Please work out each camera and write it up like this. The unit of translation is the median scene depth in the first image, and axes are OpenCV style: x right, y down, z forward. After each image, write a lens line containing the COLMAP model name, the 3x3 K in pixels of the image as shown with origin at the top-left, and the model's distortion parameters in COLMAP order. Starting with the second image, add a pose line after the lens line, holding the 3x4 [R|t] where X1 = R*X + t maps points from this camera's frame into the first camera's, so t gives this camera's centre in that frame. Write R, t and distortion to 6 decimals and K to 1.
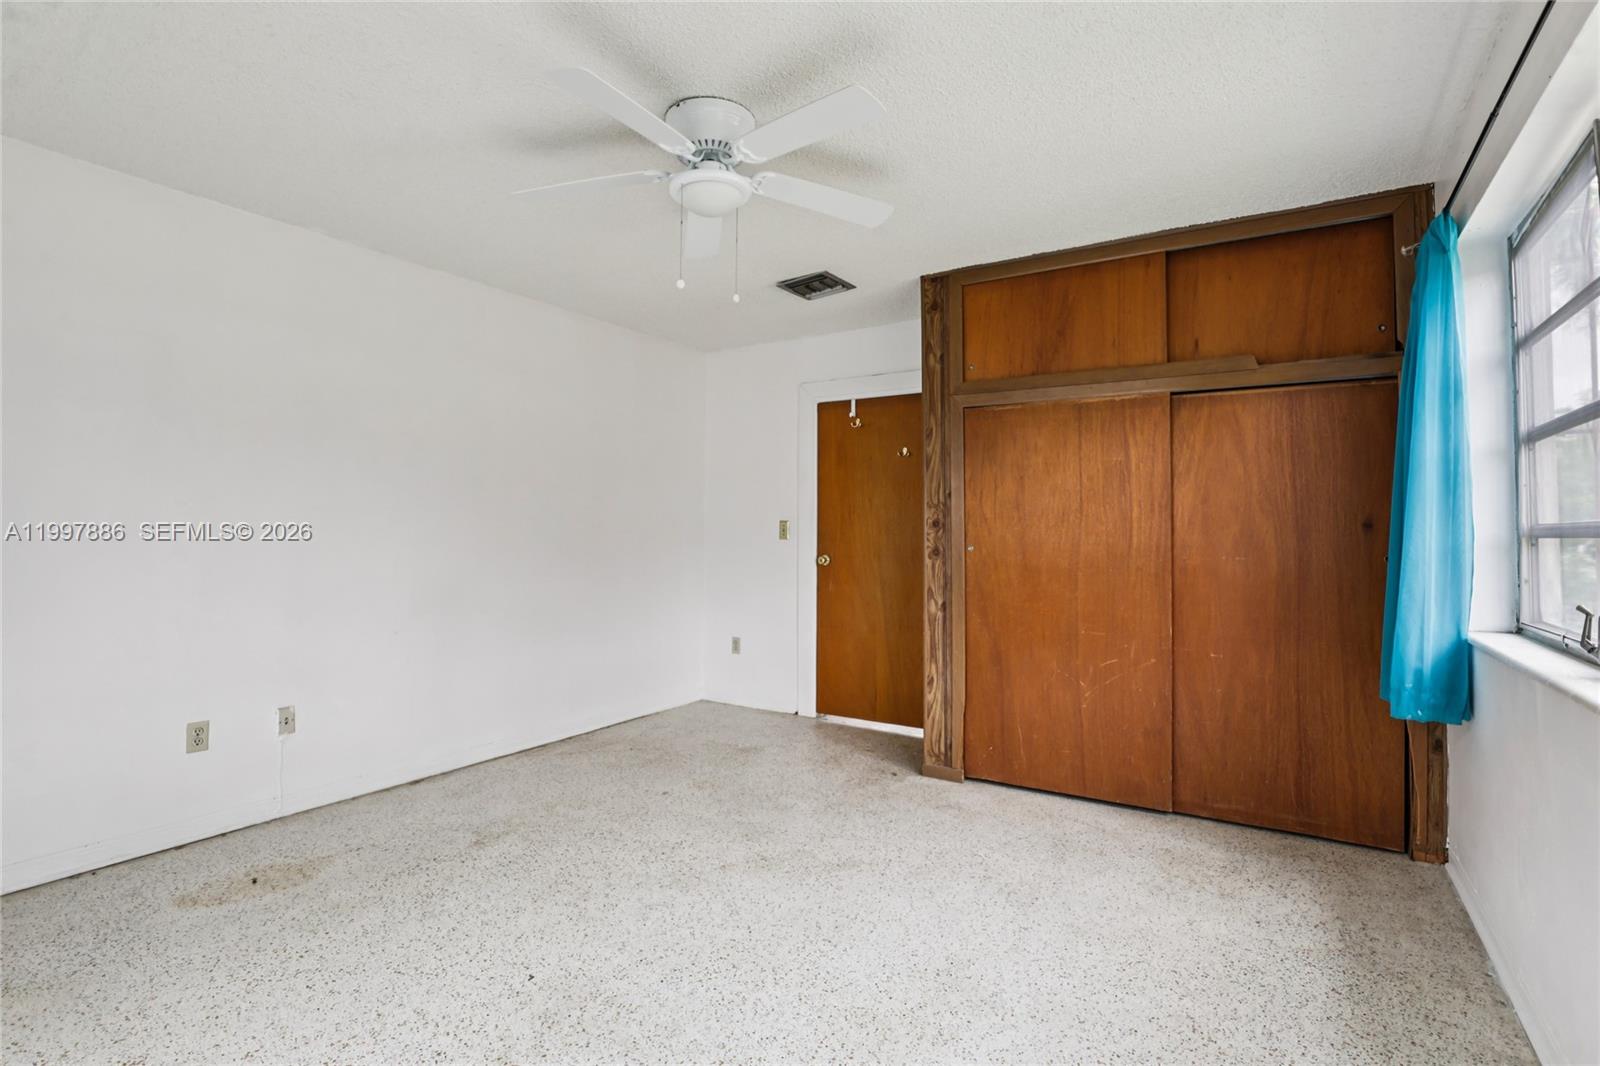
lens RADIAL K [[743.9, 0, 829.5], [0, 743.9, 510.7], [0, 0, 1]] dist [-0.037237, 0.008245]
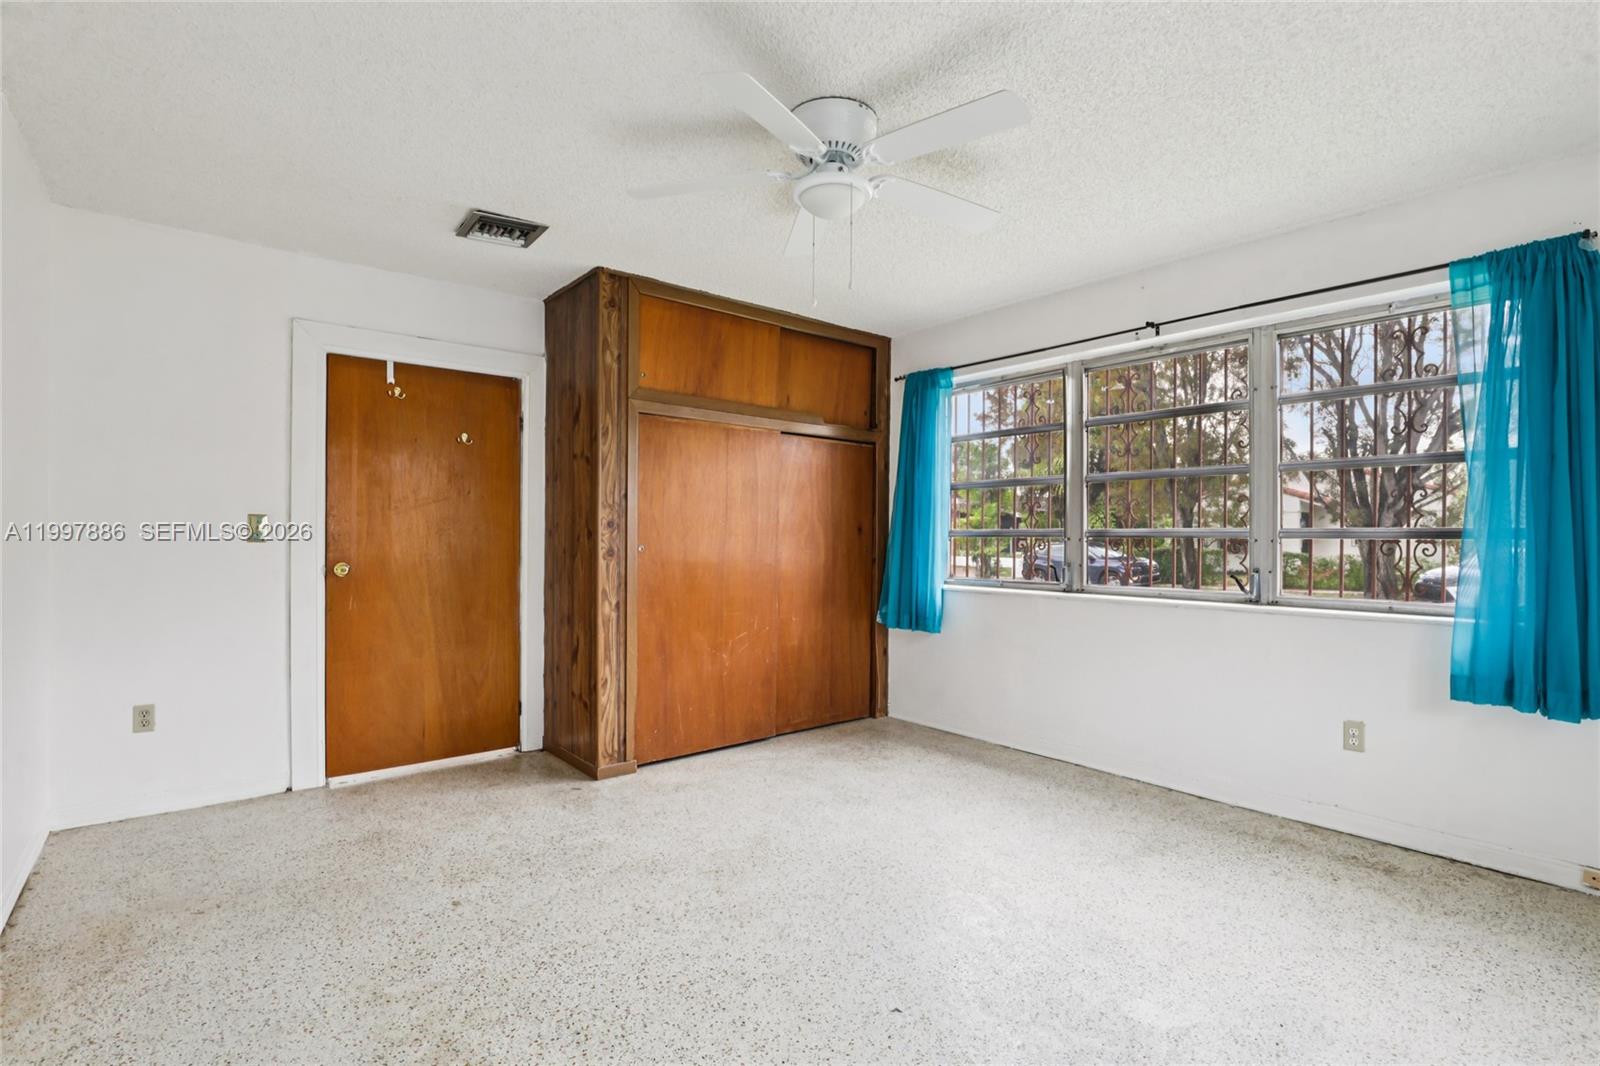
lens RADIAL K [[743.9, 0, 783.7], [0, 743.9, 540.6], [0, 0, 1]] dist [-0.037237, 0.008245]
pose [[0.339094, -0.009191, 0.940708, -0.823365], [-0.032165, 0.999254, 0.021357, 0.012357], [-0.940202, -0.037500, 0.338546, 0.515882]]
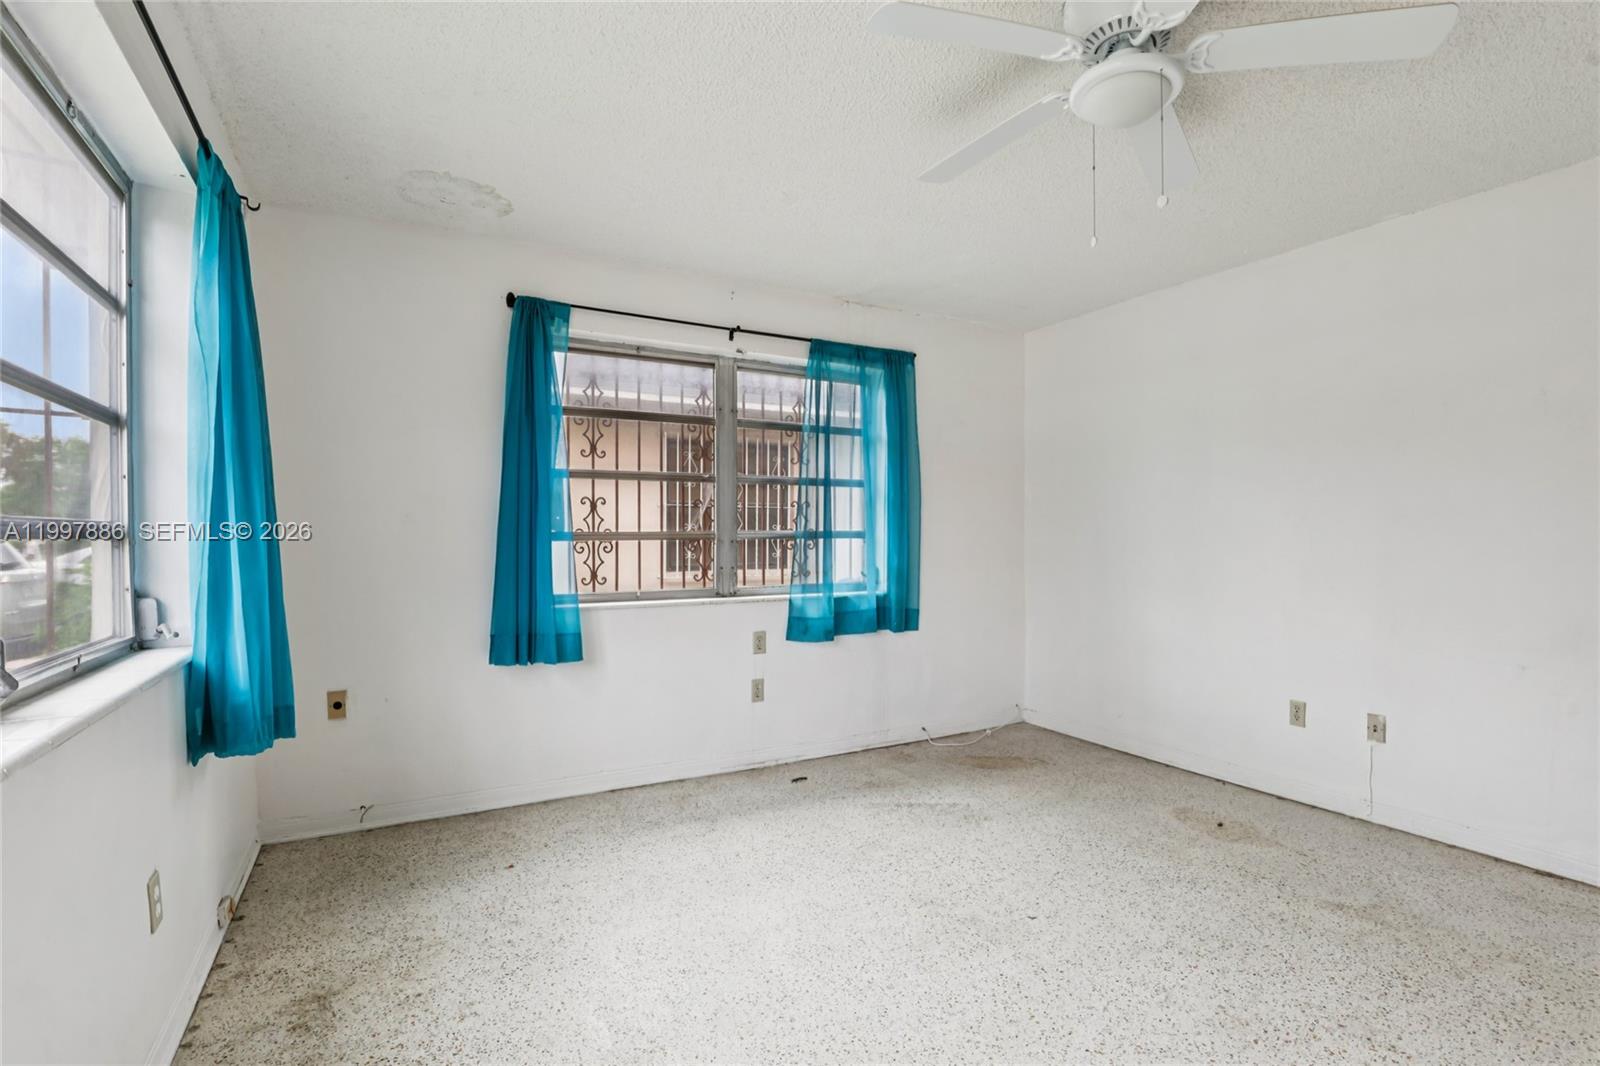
lens RADIAL K [[743.9, 0, 790.0], [0, 743.9, 549.0], [0, 0, 1]] dist [-0.037237, 0.008245]
pose [[-0.495441, 0.011814, -0.868561, 0.494302], [0.025357, 0.999678, -0.000866, 0.022720], [0.868271, -0.022453, -0.495581, 0.774768]]
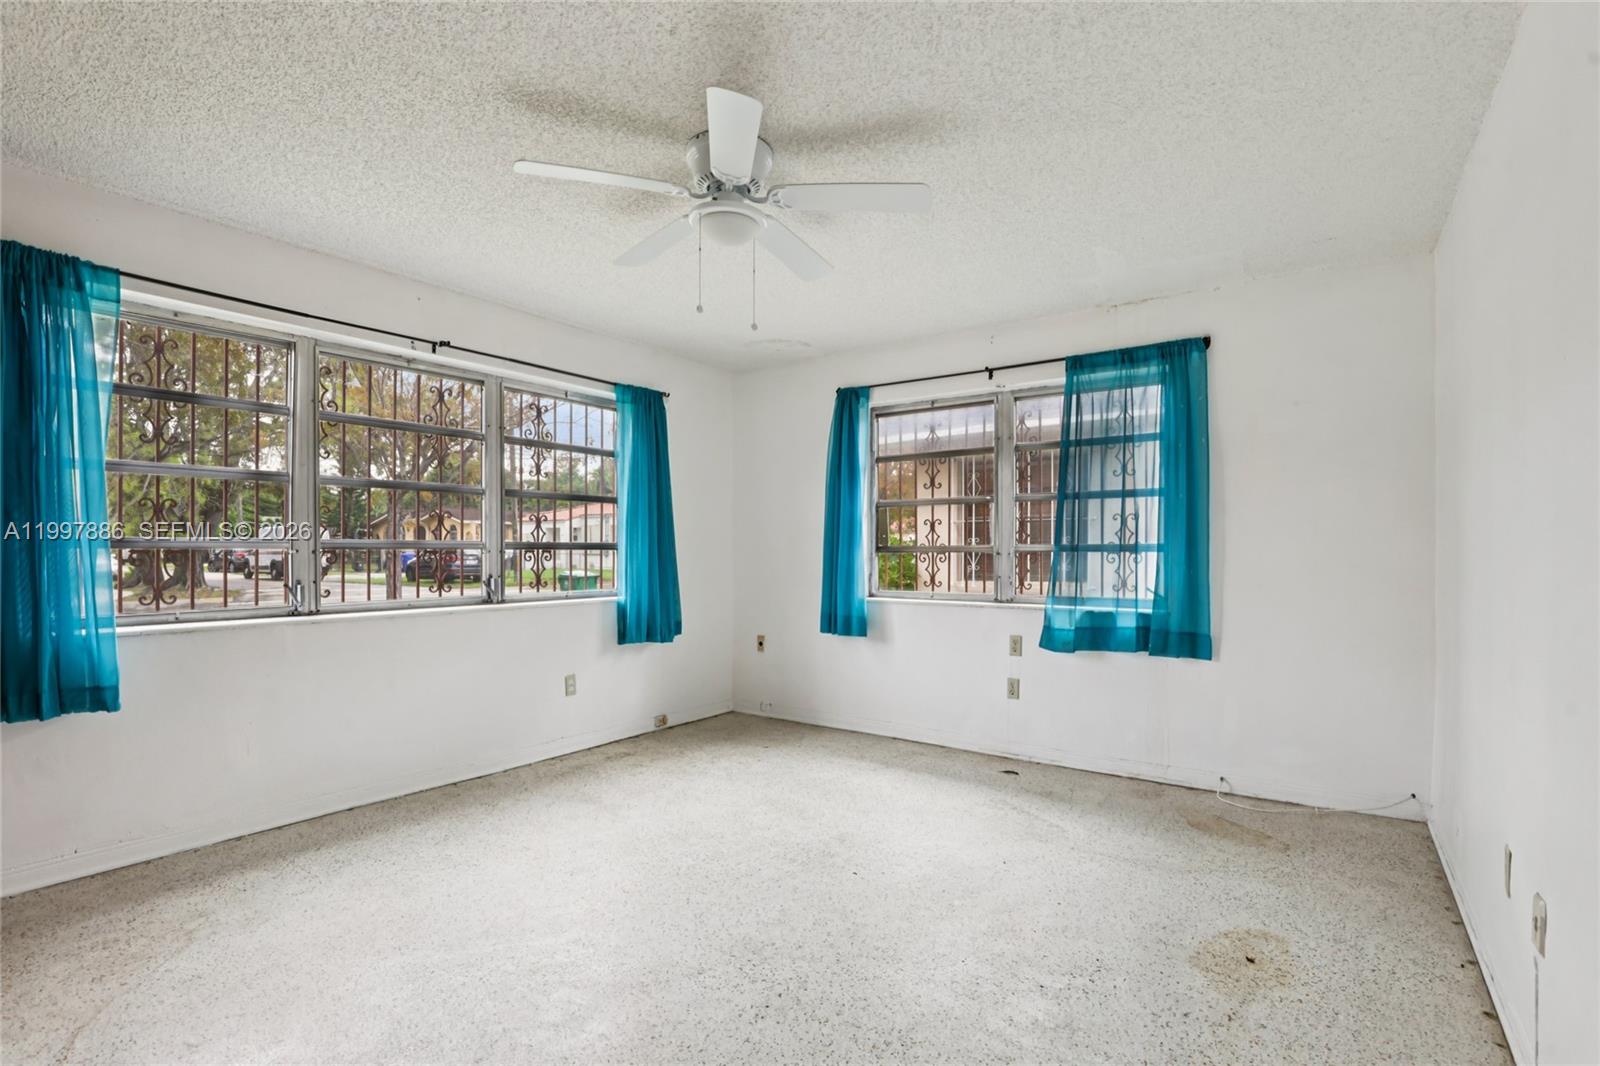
lens RADIAL K [[743.9, 0, 834.2], [0, 743.9, 563.8], [0, 0, 1]] dist [-0.037237, 0.008245]
pose [[-0.998727, -0.007863, 0.049832, -0.267548], [-0.008557, 0.999869, -0.013732, 0.046710], [-0.049718, -0.014141, -0.998663, 1.477260]]
